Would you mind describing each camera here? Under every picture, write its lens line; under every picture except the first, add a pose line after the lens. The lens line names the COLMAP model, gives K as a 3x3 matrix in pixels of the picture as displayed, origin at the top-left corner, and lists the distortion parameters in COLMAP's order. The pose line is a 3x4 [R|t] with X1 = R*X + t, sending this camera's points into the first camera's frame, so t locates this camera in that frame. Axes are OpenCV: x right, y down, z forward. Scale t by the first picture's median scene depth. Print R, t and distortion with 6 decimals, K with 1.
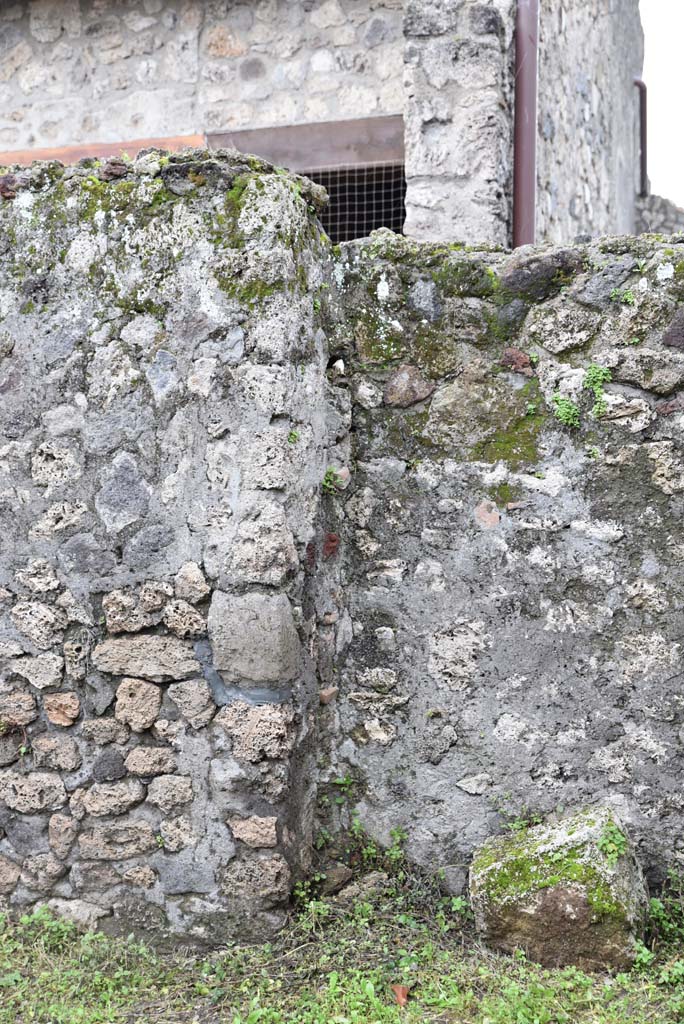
lens RADIAL K [[1179.3, 0, 337.7], [0, 1179.3, 504.7], [0, 0, 1]] dist [0.032407, 0.000000]
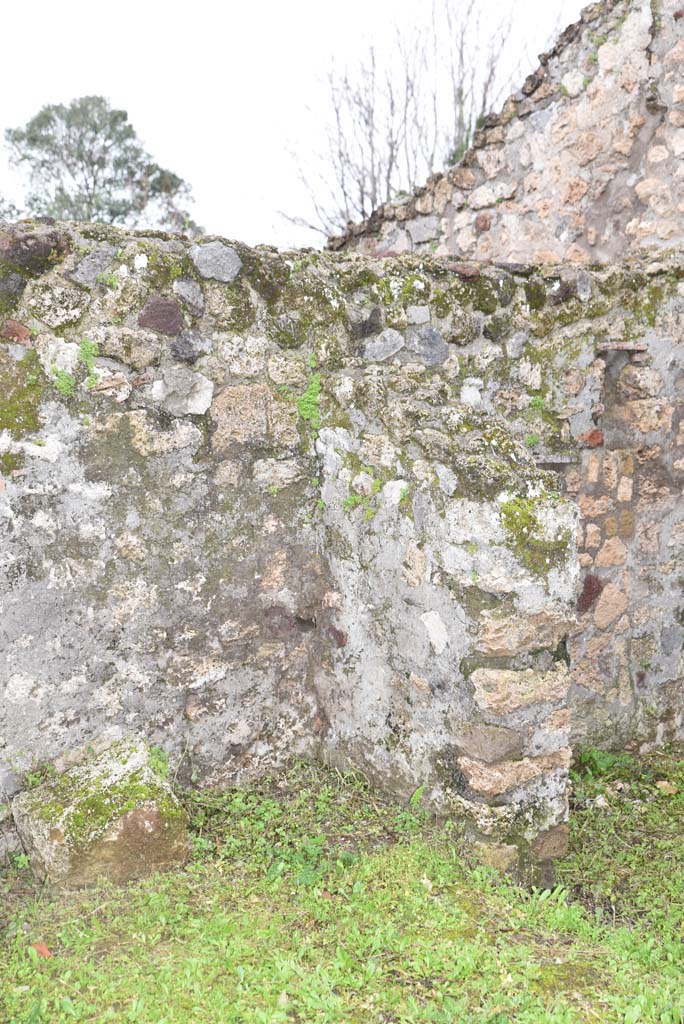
lens RADIAL K [[1179.3, 0, 332.7], [0, 1179.3, 502.7], [0, 0, 1]] dist [0.032407, 0.000000]
pose [[0.623951, -0.067387, 0.778553, -0.492780], [0.051684, 0.997652, 0.044930, -0.005576], [-0.779753, 0.012204, 0.625969, 0.137178]]
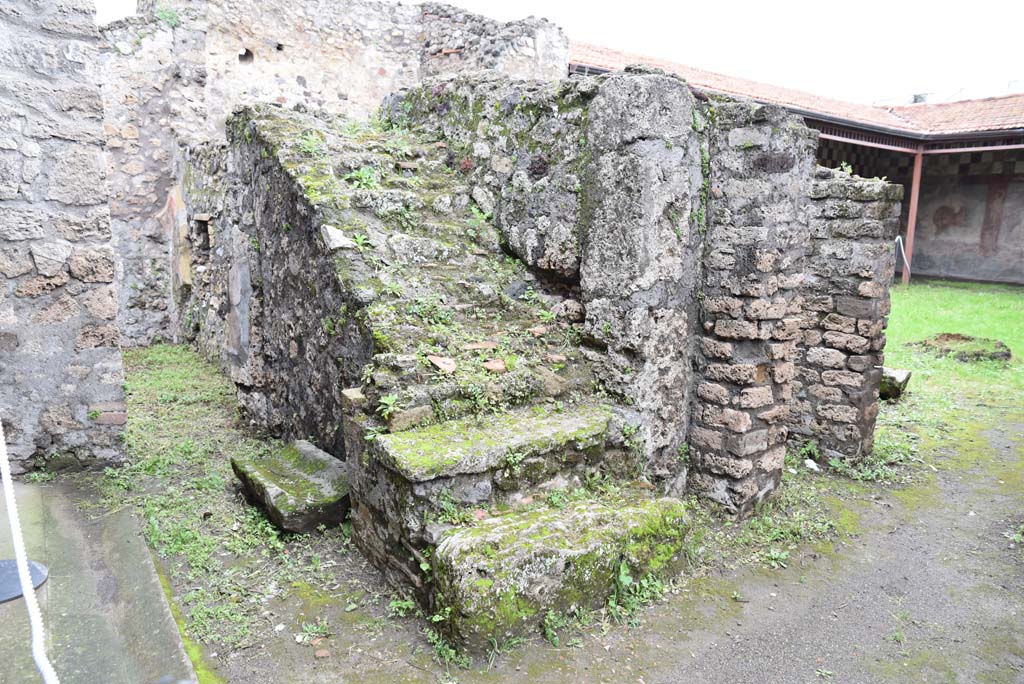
lens RADIAL K [[699.3, 0, 506.1], [0, 699.3, 345.1], [0, 0, 1]] dist [-0.133397, 0.094963]
pose [[-0.829917, -0.123379, 0.544073, -1.155671], [0.021536, 0.967427, 0.252233, -0.122968], [-0.557471, 0.221050, -0.800227, 2.190838]]
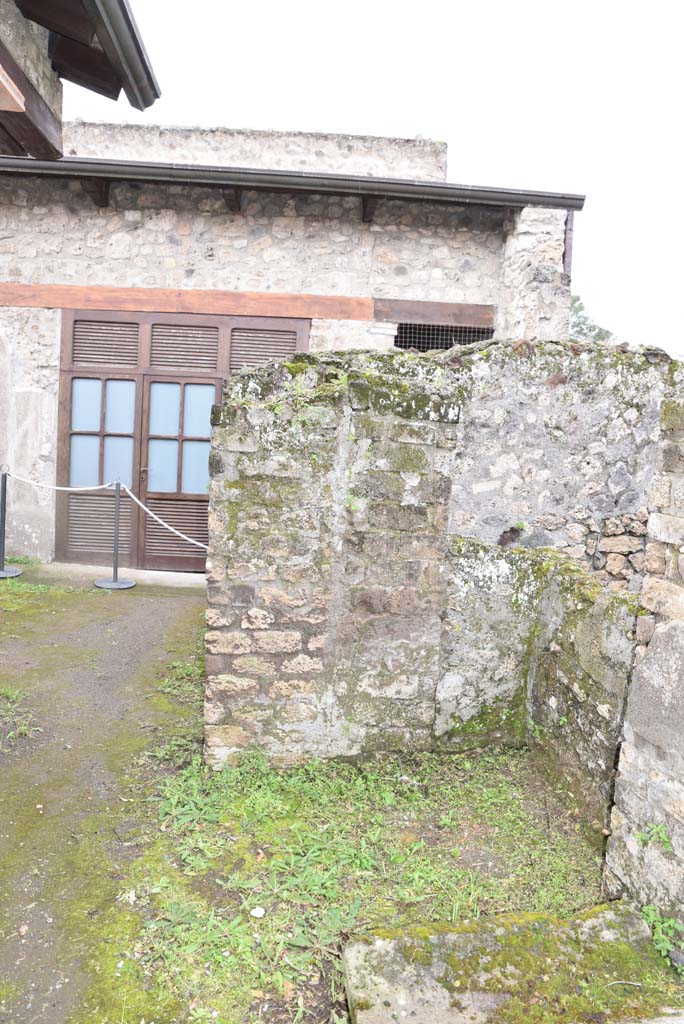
lens RADIAL K [[699.3, 0, 338.2], [0, 699.3, 502.4], [0, 0, 1]] dist [-0.133397, 0.094963]
pose [[0.909085, 0.004227, 0.416589, -1.273457], [-0.010592, 0.999860, 0.012969, 0.026946], [-0.416476, -0.016203, 0.909002, -0.062180]]
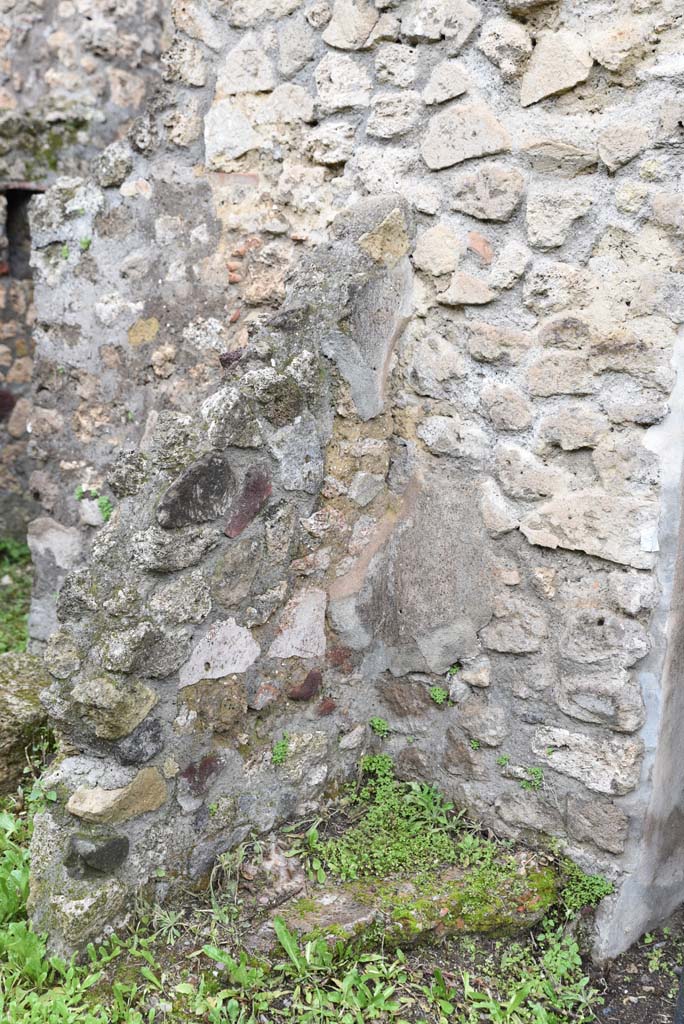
lens RADIAL K [[1179.3, 0, 331.0], [0, 1179.3, 503.1], [0, 0, 1]] dist [0.032407, 0.000000]
pose [[0.336395, -0.180695, 0.924223, -0.582413], [0.033580, 0.983096, 0.179983, 0.038501], [-0.941122, -0.029510, 0.336777, -0.209611]]
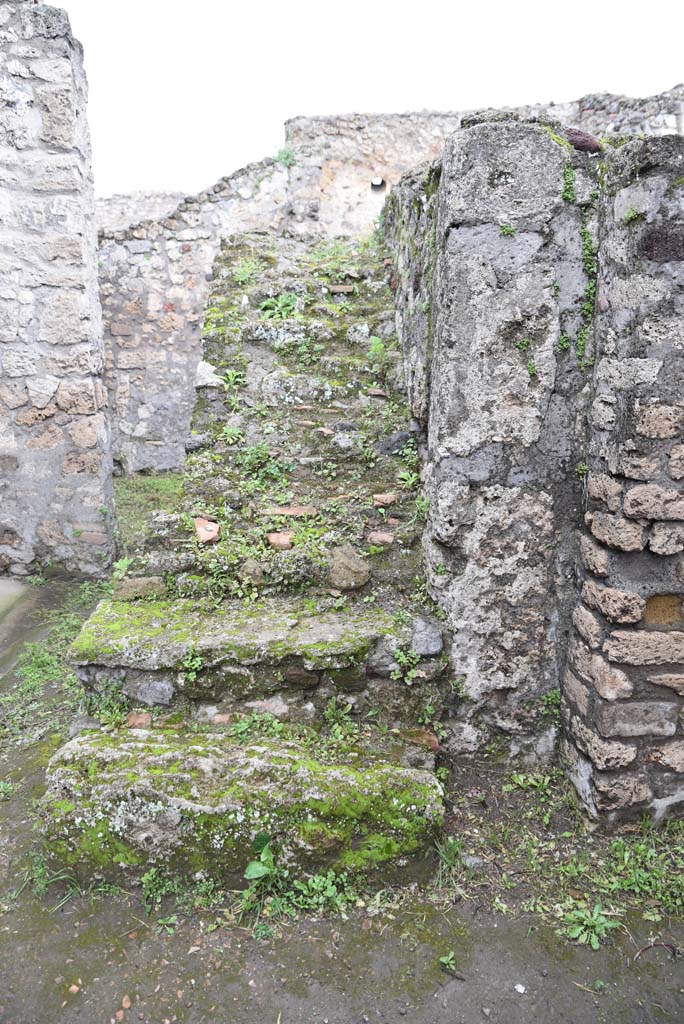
lens RADIAL K [[699.3, 0, 337.5], [0, 699.3, 503.9], [0, 0, 1]] dist [-0.133397, 0.094963]
pose [[-0.373689, -0.212572, 0.902867, -1.324568], [0.081114, 0.962167, 0.260106, -0.084173], [-0.924001, 0.170434, -0.342309, 1.641896]]
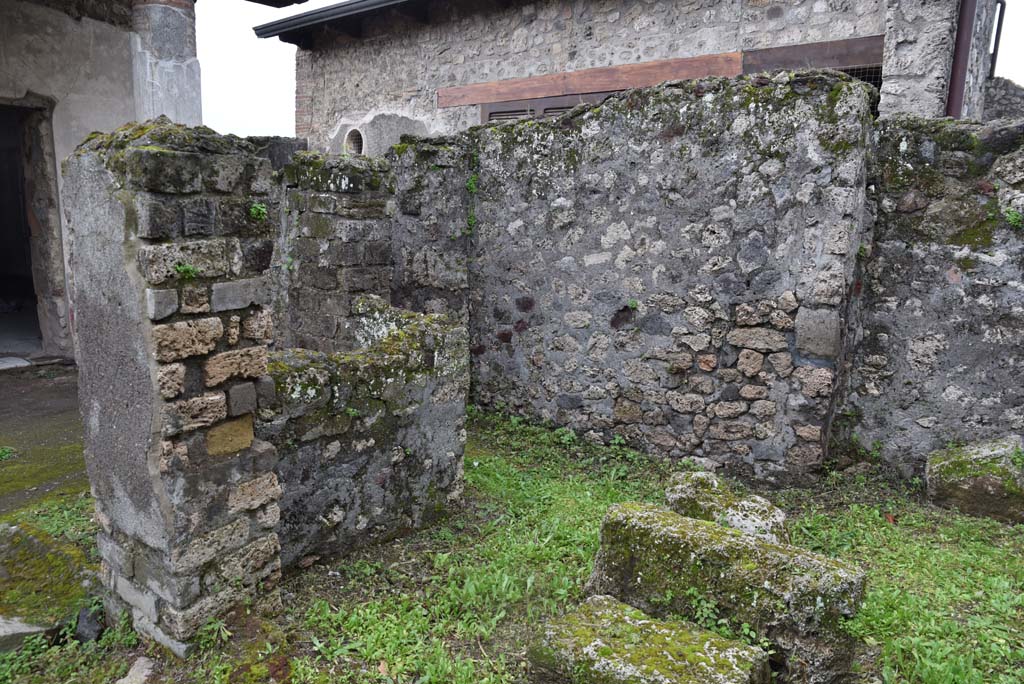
lens RADIAL K [[699.3, 0, 511.1], [0, 699.3, 351.4], [0, 0, 1]] dist [-0.133397, 0.094963]
pose [[0.950213, 0.079588, -0.301266, -0.198864], [-0.042624, 0.990942, 0.127349, 0.022694], [0.308672, -0.108168, 0.944998, -0.182732]]
